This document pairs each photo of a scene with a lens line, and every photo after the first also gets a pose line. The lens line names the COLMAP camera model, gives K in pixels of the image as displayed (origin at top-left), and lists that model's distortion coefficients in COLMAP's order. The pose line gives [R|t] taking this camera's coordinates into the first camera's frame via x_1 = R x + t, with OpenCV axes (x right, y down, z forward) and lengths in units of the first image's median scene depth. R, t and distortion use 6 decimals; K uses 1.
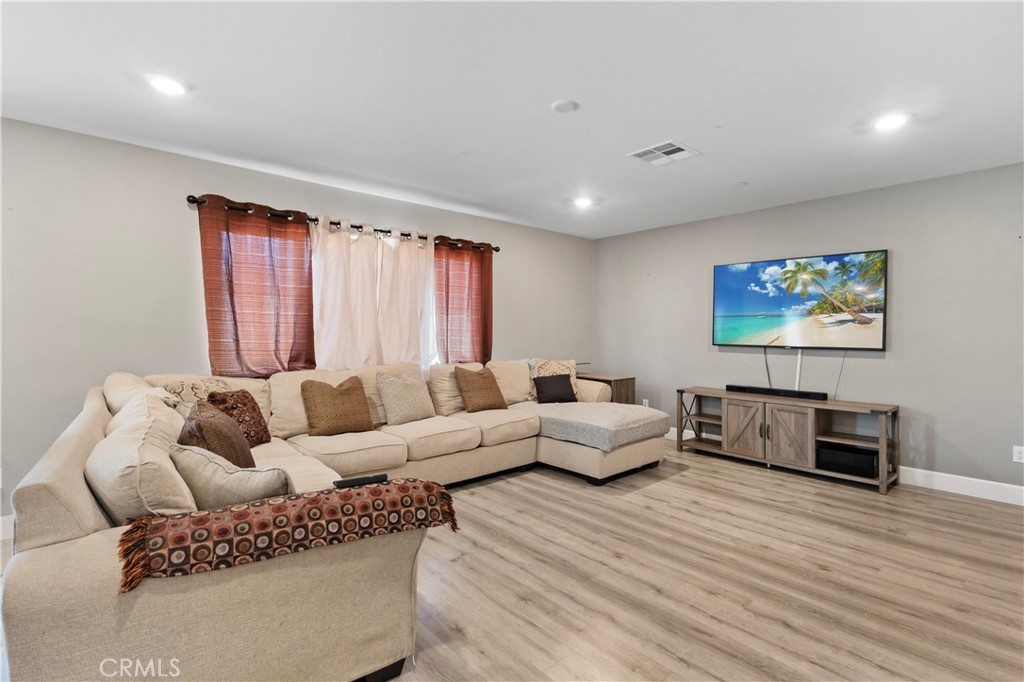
lens RADIAL K [[480.8, 0, 519.3], [0, 480.8, 334.5], [0, 0, 1]] dist [0.003014, 0.001011]
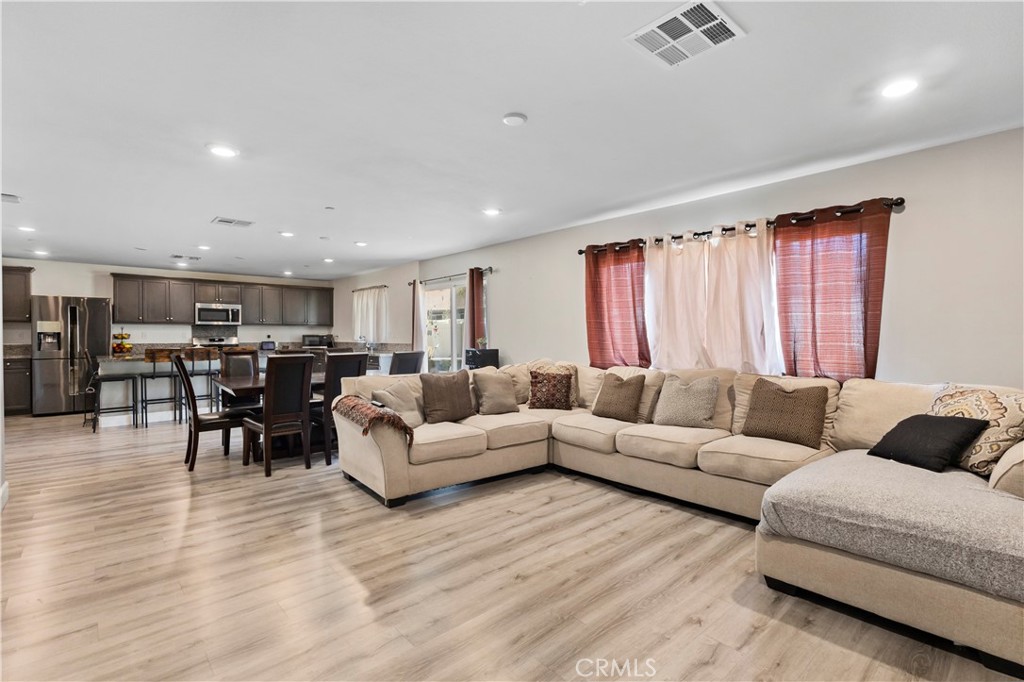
lens RADIAL K [[480.8, 0, 519.1], [0, 480.8, 337.8], [0, 0, 1]] dist [0.003014, 0.001011]
pose [[0.004225, 0.000511, -0.999991, 0.808405], [-0.006674, 0.999978, 0.000483, 0.001811], [0.999969, 0.006672, 0.004229, 0.711880]]
